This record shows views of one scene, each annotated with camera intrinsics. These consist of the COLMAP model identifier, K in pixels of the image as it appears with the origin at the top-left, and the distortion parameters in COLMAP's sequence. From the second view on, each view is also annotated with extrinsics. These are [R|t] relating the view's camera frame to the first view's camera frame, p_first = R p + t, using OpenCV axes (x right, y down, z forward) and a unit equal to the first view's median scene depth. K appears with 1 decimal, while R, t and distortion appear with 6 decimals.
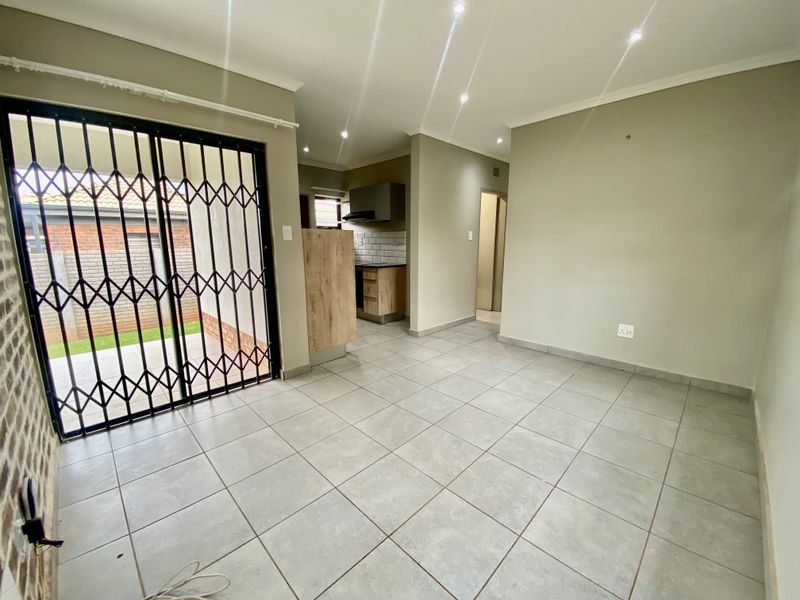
lens RADIAL K [[321.5, 0, 394.6], [0, 321.5, 309.7], [0, 0, 1]] dist [0.000935, -0.006504]
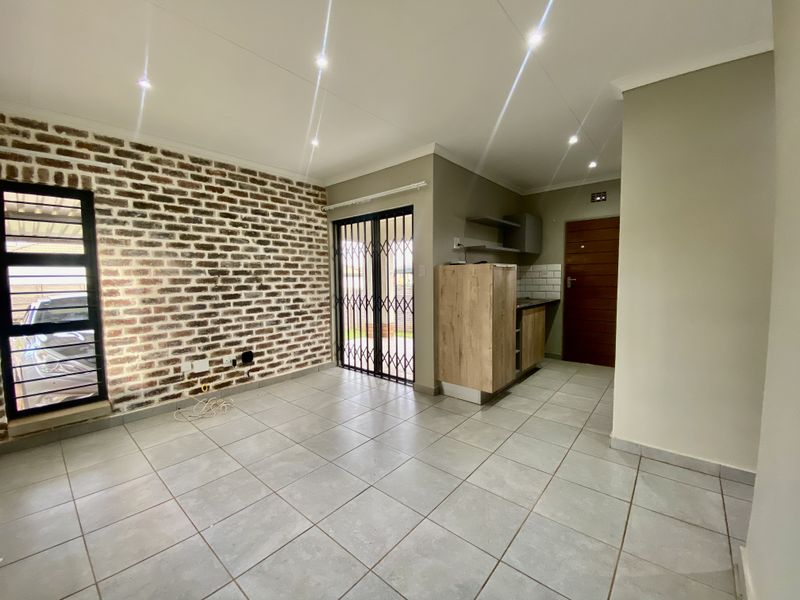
lens RADIAL K [[321.5, 0, 397.4], [0, 321.5, 301.1], [0, 0, 1]] dist [0.000935, -0.006504]
pose [[0.085471, 0.083426, -0.992842, 0.827347], [-0.196172, 0.978391, 0.065324, -0.177289], [0.976837, 0.189184, 0.099990, 0.774052]]
